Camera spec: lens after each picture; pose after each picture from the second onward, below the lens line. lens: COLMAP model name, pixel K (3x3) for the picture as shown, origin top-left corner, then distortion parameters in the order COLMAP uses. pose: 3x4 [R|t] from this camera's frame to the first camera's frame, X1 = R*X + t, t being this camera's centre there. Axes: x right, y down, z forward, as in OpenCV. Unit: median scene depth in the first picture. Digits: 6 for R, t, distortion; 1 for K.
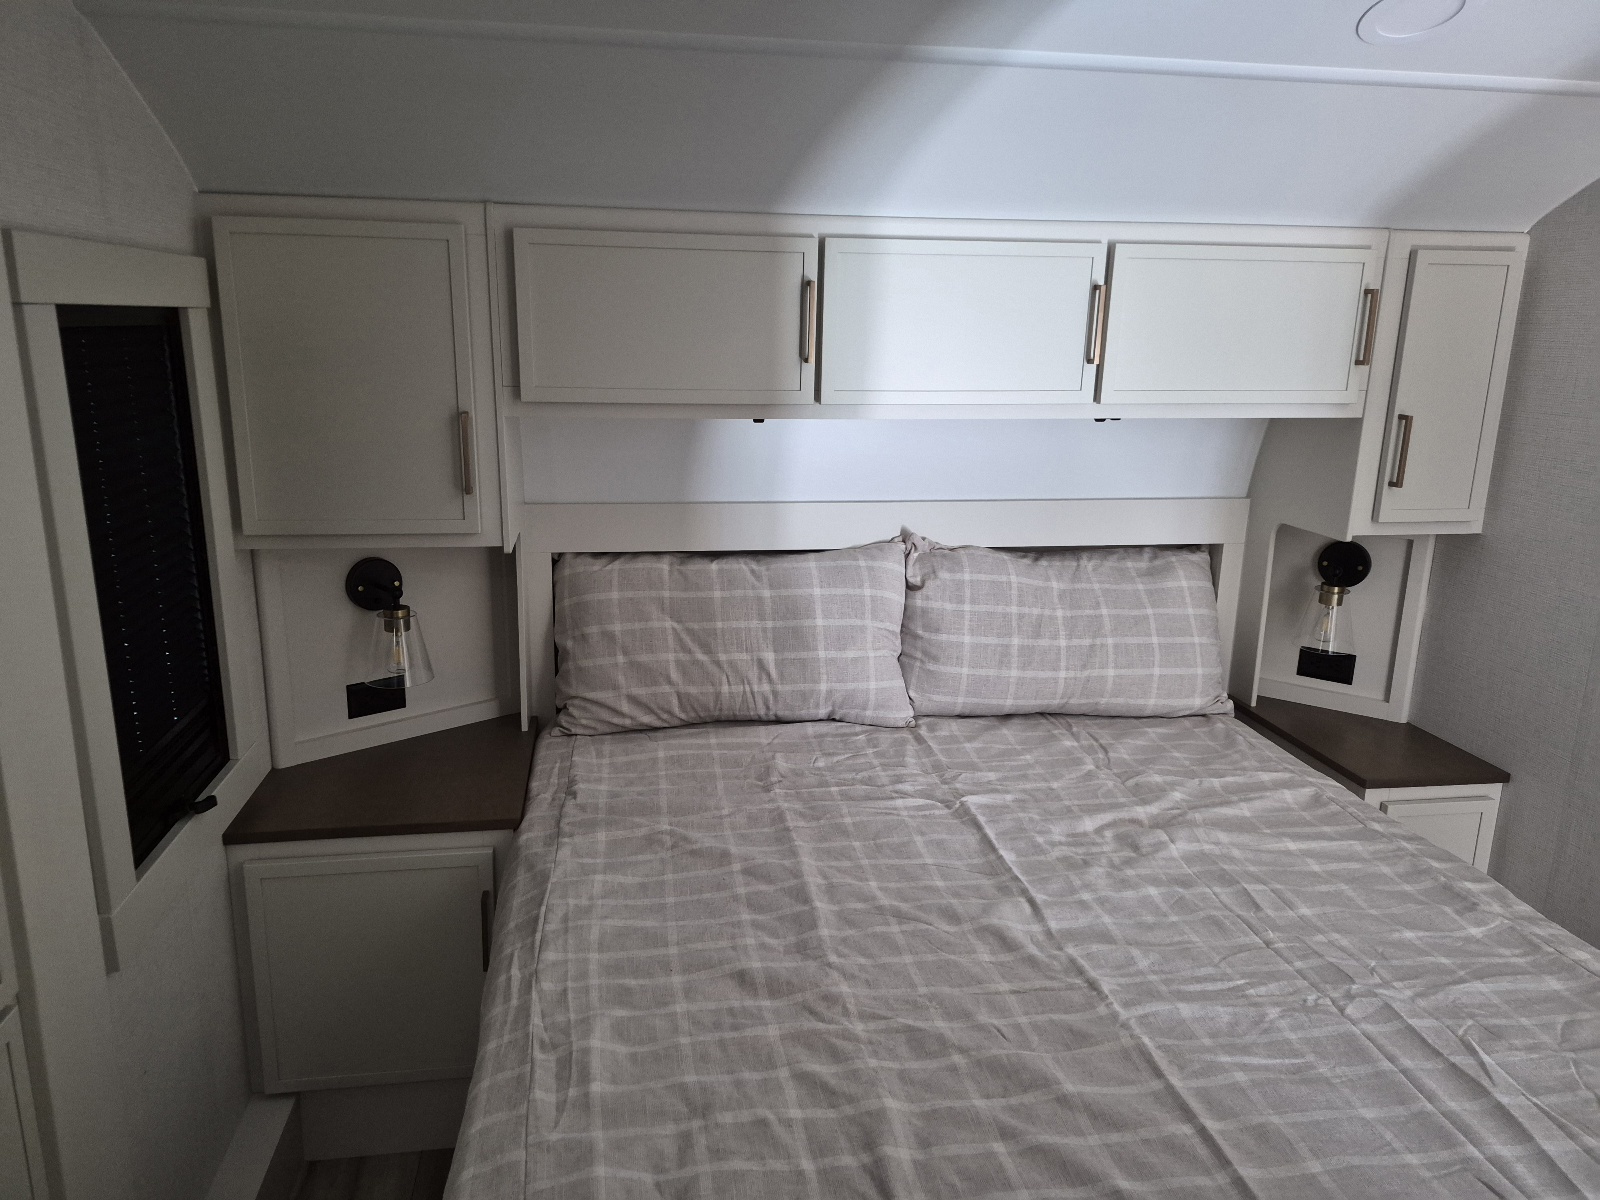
lens RADIAL K [[1092.9, 0, 793.3], [0, 1092.9, 609.8], [0, 0, 1]] dist [0.040587, -0.037519]
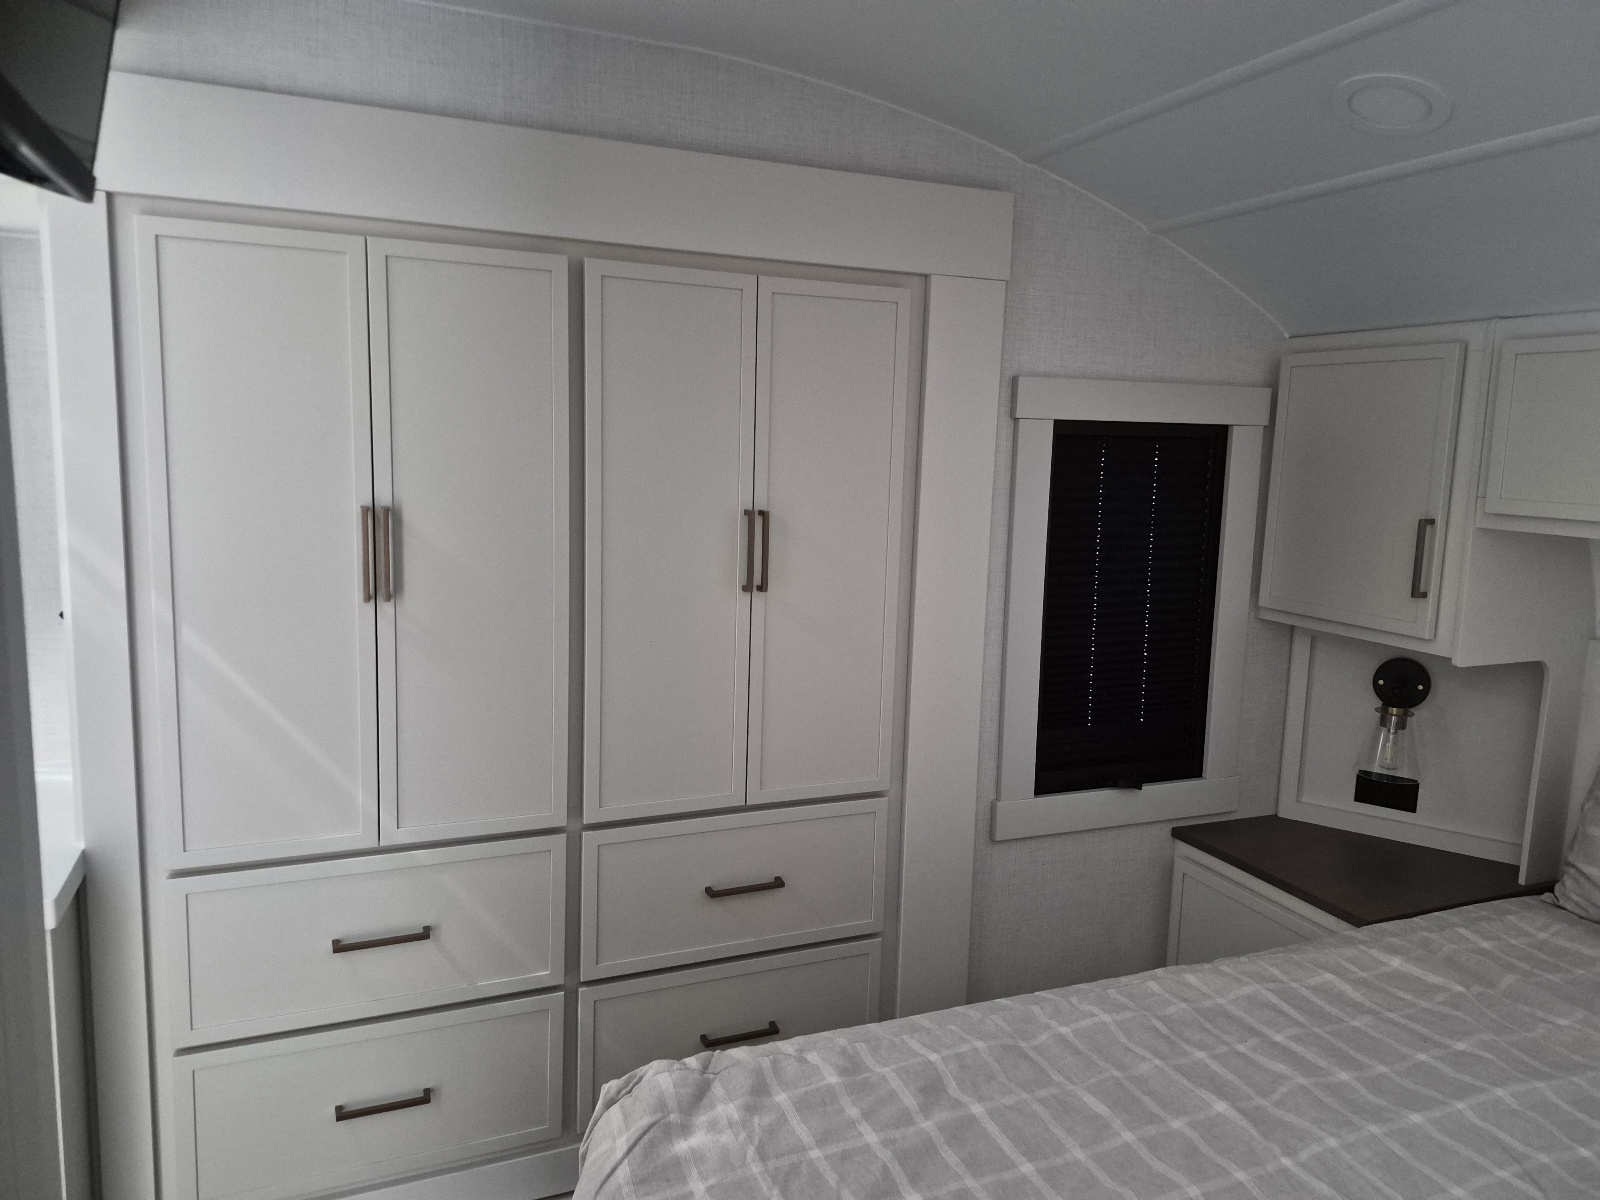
lens RADIAL K [[1092.9, 0, 792.3], [0, 1092.9, 605.1], [0, 0, 1]] dist [0.040587, -0.037519]
pose [[0.239155, 0.137355, -0.961217, 3.719649], [-0.269055, 0.960554, 0.070319, -0.099940], [0.932960, 0.241803, 0.266678, 1.227865]]
